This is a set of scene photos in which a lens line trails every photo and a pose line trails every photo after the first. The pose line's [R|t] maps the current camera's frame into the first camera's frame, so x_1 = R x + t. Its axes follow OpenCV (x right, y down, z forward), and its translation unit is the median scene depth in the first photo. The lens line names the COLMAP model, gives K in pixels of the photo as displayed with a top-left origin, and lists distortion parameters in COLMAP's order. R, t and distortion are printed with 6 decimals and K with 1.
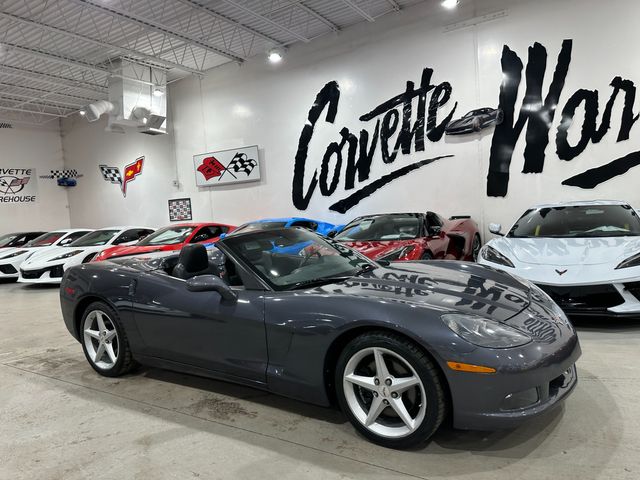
lens RADIAL K [[452.7, 0, 319.8], [0, 452.7, 242.8], [0, 0, 1]] dist [0.087298, -0.124550]
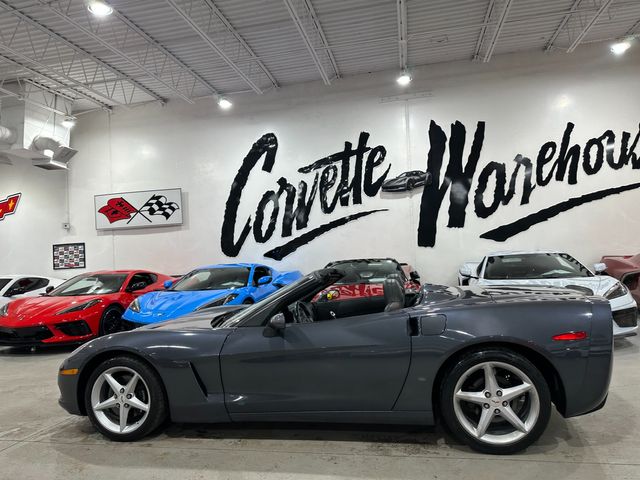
lens RADIAL K [[452.7, 0, 321.8], [0, 452.7, 243.9], [0, 0, 1]] dist [0.087298, -0.124550]
pose [[0.934276, 0.023688, 0.355762, -0.240185], [0.016371, 0.993888, -0.109169, 0.010717], [-0.356173, 0.107819, 0.928179, 0.032592]]
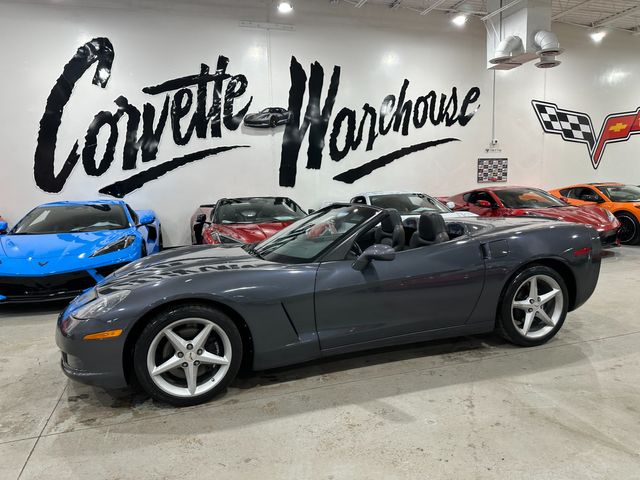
lens RADIAL K [[452.1, 0, 326.5], [0, 452.1, 250.5], [0, 0, 1]] dist [0.084184, -0.117089]
pose [[0.623480, -0.063531, 0.779254, -0.420903], [0.044316, 0.997962, 0.045905, 0.012464], [-0.780583, 0.005912, 0.625025, 0.180578]]
